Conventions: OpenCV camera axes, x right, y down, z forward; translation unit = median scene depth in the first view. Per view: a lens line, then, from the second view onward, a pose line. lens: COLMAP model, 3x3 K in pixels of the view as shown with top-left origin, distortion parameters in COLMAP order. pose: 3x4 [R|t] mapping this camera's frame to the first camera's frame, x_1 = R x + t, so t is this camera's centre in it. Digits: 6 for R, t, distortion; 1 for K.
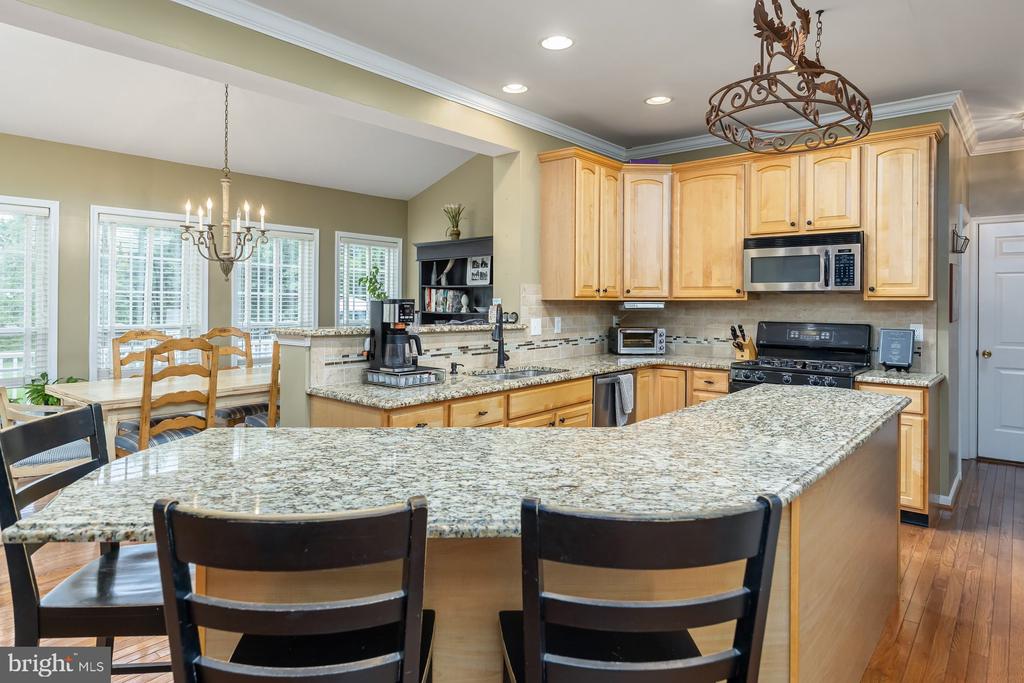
lens RADIAL K [[603.6, 0, 500.3], [0, 603.6, 310.7], [0, 0, 1]] dist [0.003966, -0.001449]
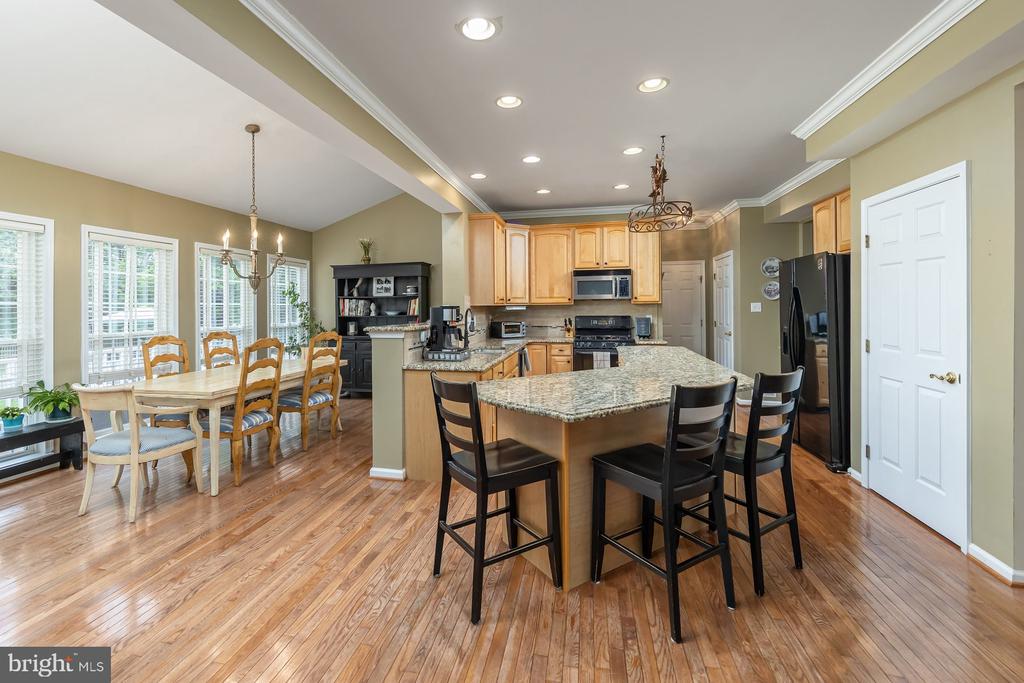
lens RADIAL K [[450.5, 0, 492.3], [0, 450.5, 318.1], [0, 0, 1]] dist [0.006606, 0.000056]
pose [[0.881152, -0.026070, 0.472114, -0.441085], [0.021627, 0.999656, 0.014837, -0.001610], [-0.472338, -0.002864, 0.881413, -0.080141]]
